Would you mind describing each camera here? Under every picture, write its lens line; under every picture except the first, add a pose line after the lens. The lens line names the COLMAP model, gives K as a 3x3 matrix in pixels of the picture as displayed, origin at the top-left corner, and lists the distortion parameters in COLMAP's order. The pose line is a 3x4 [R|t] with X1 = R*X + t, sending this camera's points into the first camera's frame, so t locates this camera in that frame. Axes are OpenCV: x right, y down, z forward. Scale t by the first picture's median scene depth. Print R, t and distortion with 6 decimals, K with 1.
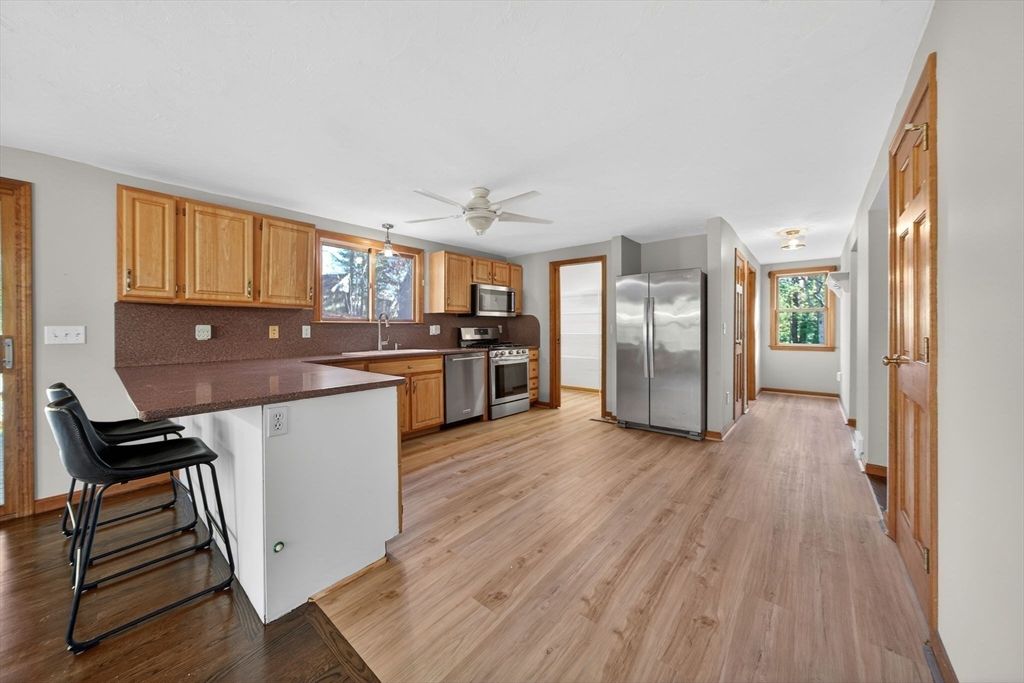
lens RADIAL K [[353.1, 0, 514.5], [0, 353.1, 330.9], [0, 0, 1]] dist [-0.000210, -0.000021]
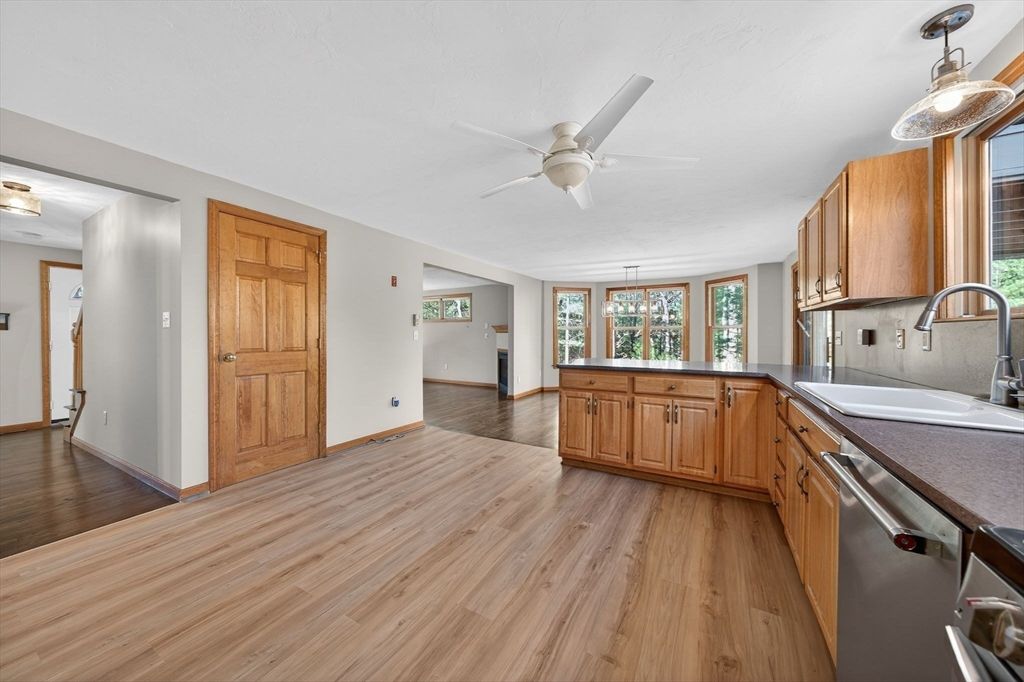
lens RADIAL K [[353.1, 0, 514.5], [0, 353.1, 330.4], [0, 0, 1]] dist [-0.000210, -0.000021]
pose [[-0.981017, 0.001126, -0.193920, 0.158817], [0.001206, 0.999999, -0.000294, -0.017173], [0.193919, -0.000522, -0.981017, 1.955591]]
